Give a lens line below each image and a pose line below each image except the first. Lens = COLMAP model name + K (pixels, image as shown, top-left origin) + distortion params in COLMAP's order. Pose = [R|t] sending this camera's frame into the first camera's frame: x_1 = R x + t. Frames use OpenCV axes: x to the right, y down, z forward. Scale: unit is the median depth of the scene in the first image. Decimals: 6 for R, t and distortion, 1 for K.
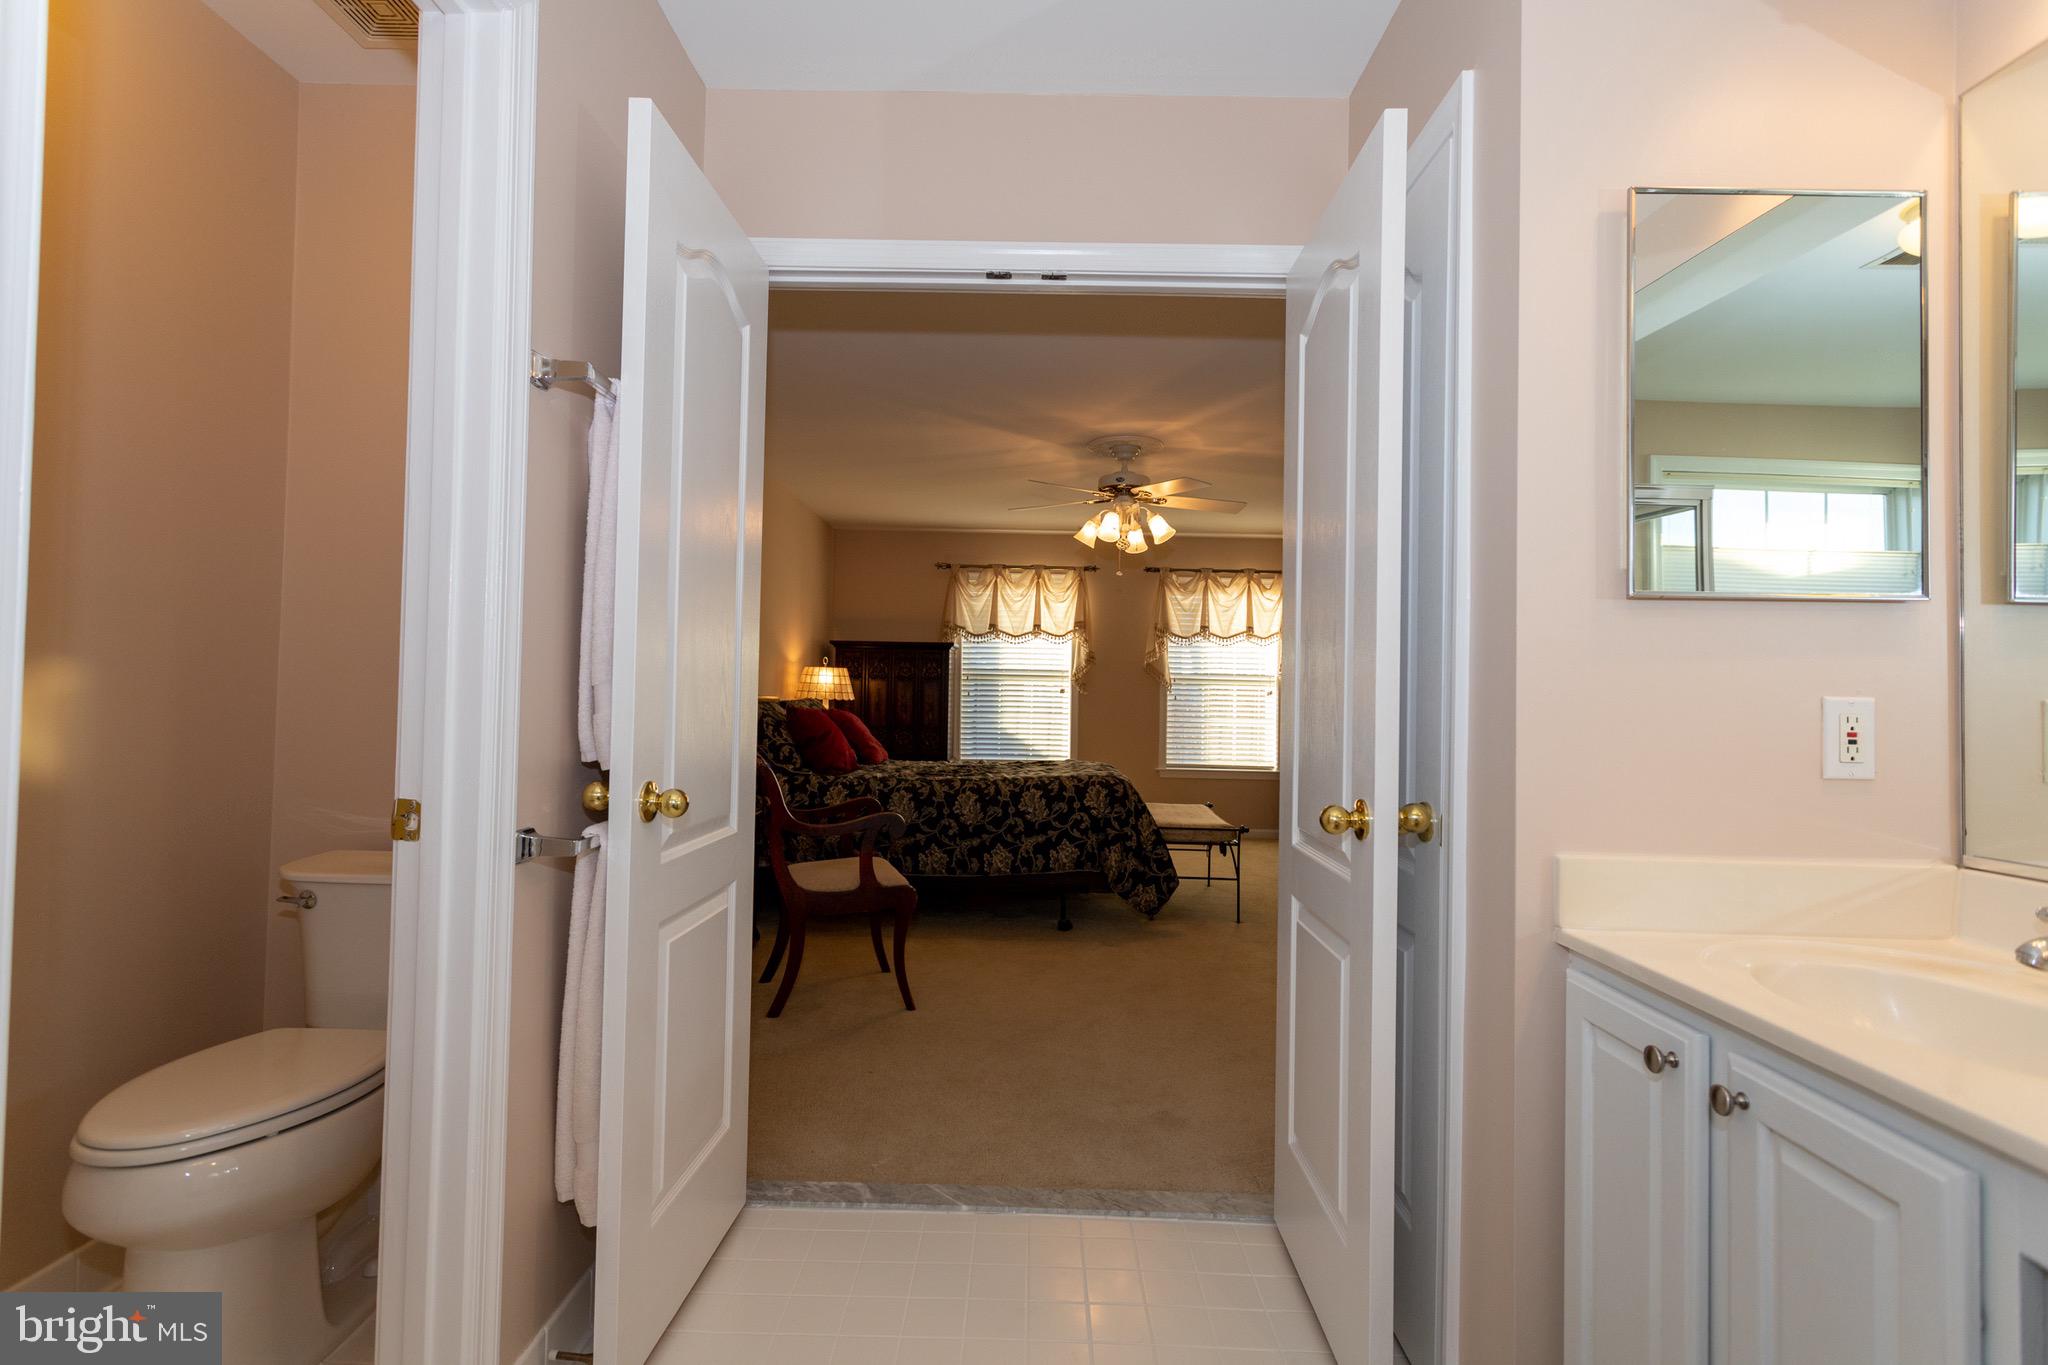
lens RADIAL K [[980.5, 0, 1032.4], [0, 980.5, 675.5], [0, 0, 1]] dist [-0.004869, -0.000178]
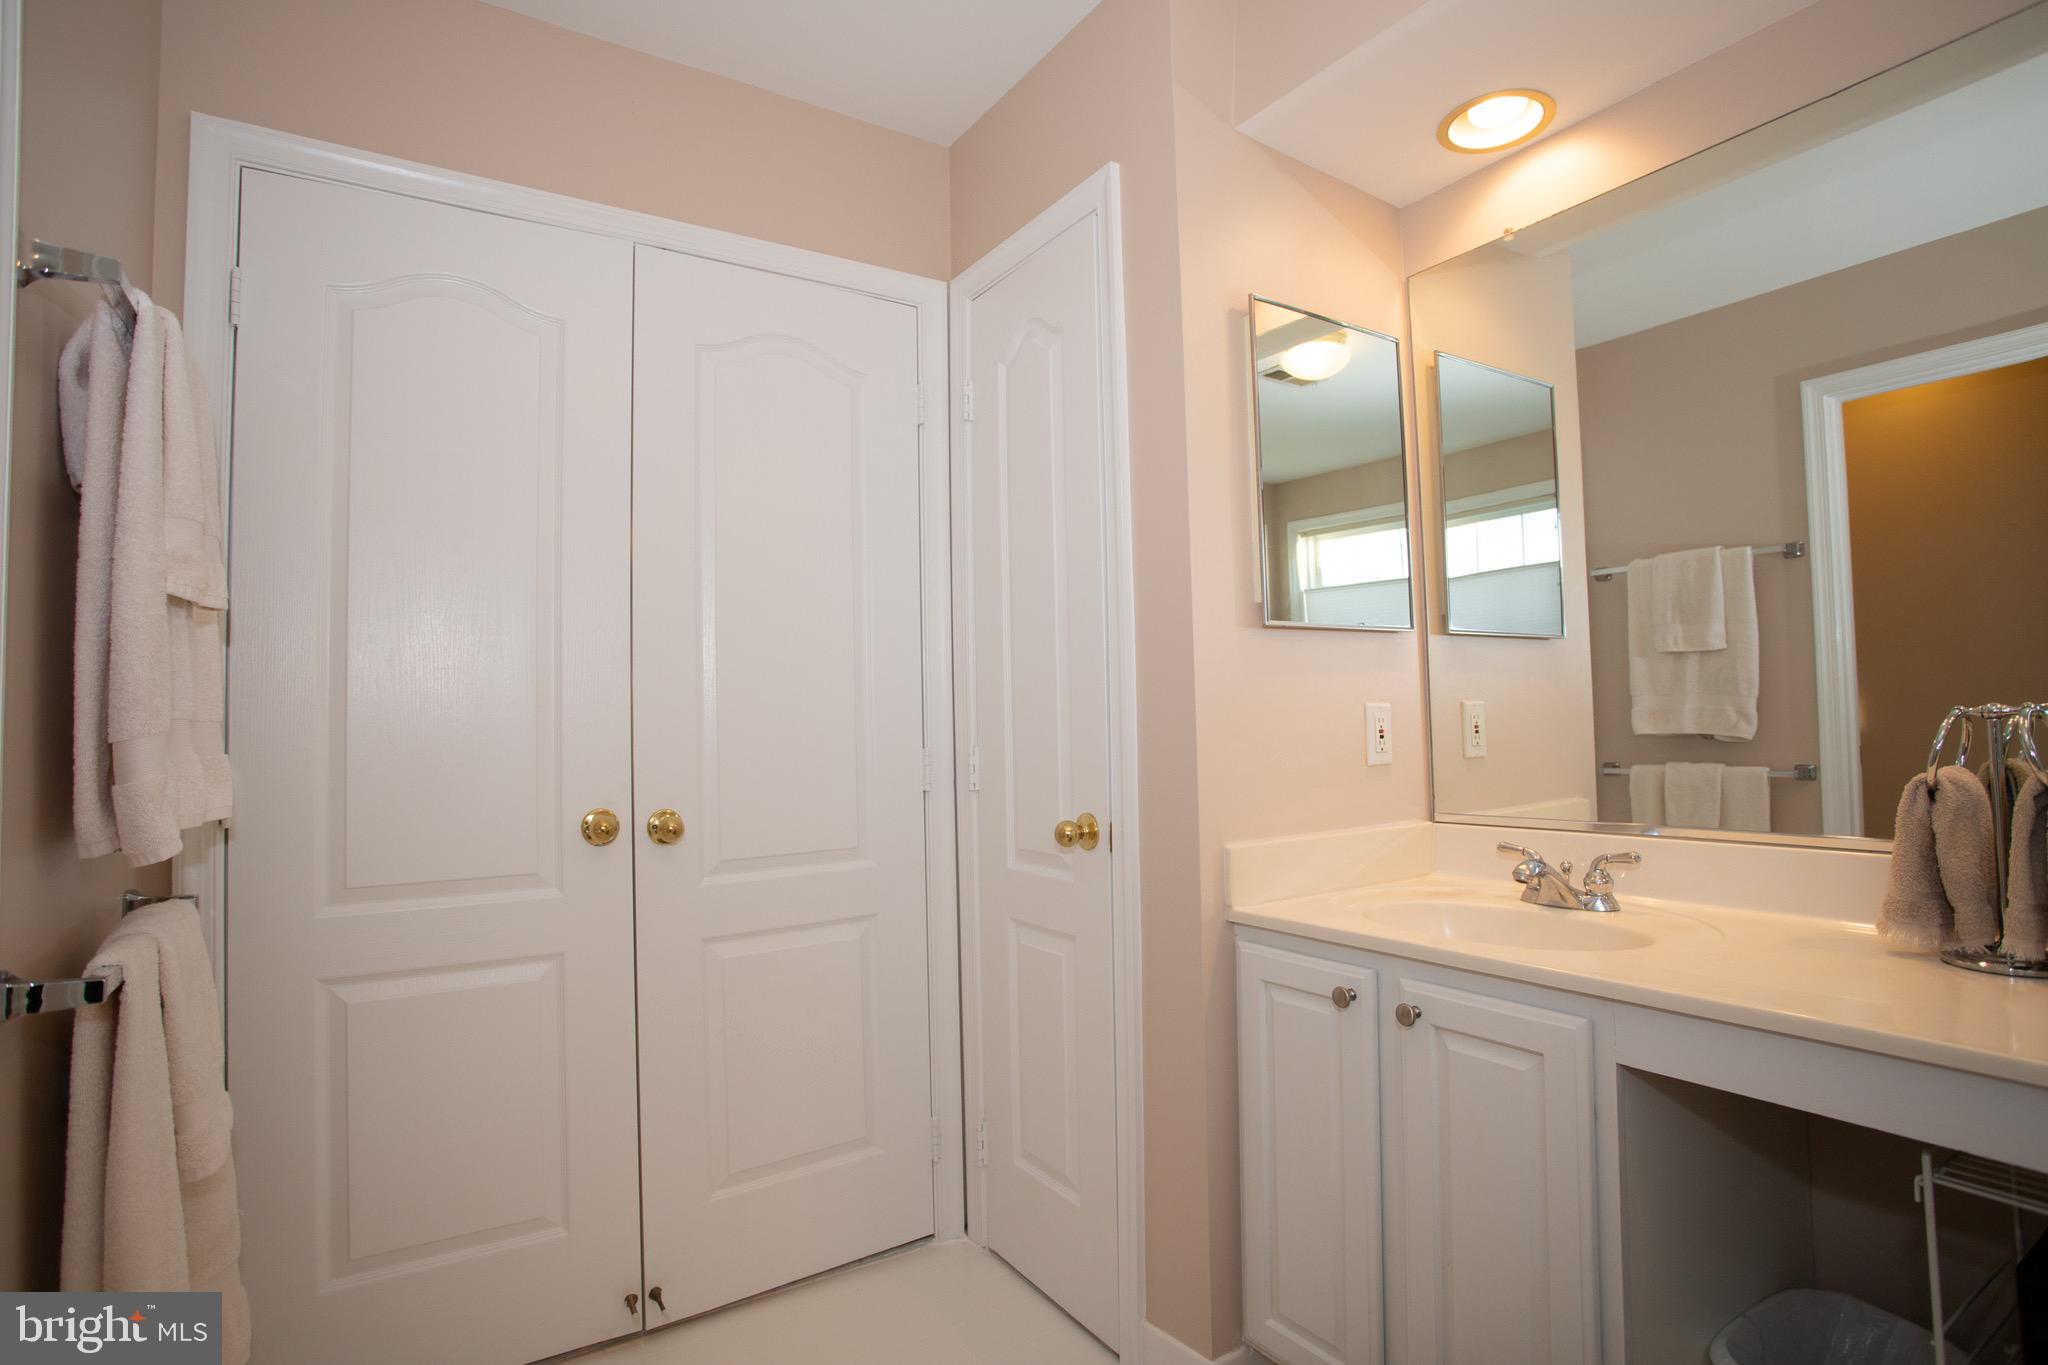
lens RADIAL K [[1080.0, 0, 1024.0], [0, 1080.0, 682.5], [0, 0, 1]] dist [-0.003218, -0.001011]
pose [[0.820236, -0.024400, 0.571505, -0.249090], [0.031344, 0.999506, -0.002313, -0.010578], [-0.571166, 0.019810, 0.820595, 0.046248]]
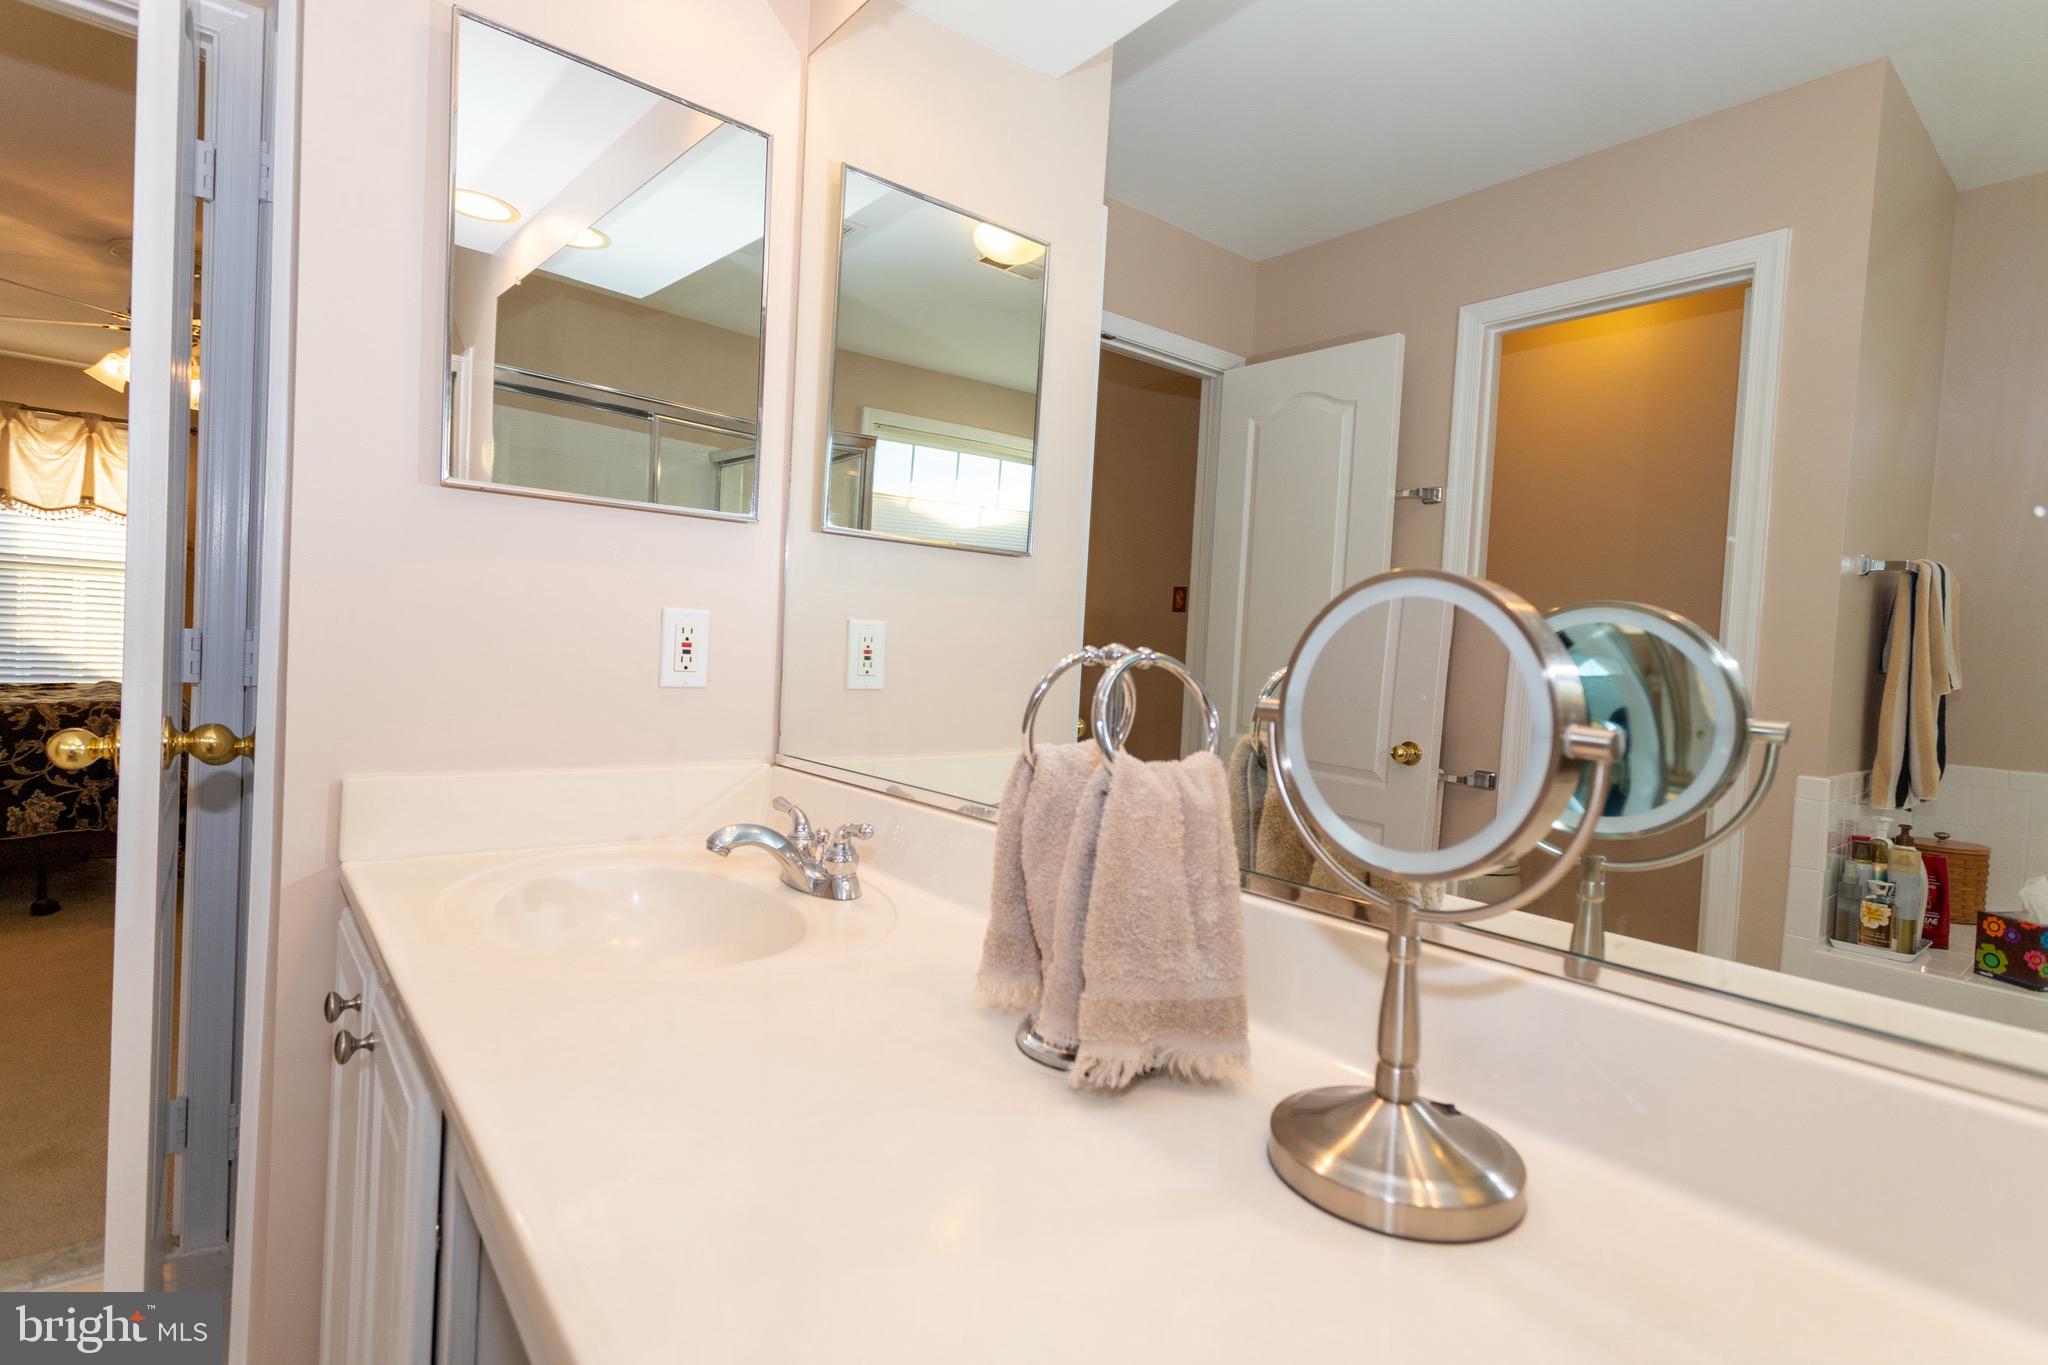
lens RADIAL K [[1000.9, 0, 989.7], [0, 1000.9, 665.6], [0, 0, 1]] dist [0.022286, 0.000432]
pose [[0.794637, 0.001374, 0.607083, 0.282358], [-0.044232, 0.997471, 0.055640, 0.005768], [-0.605472, -0.071066, 0.792688, -0.027074]]
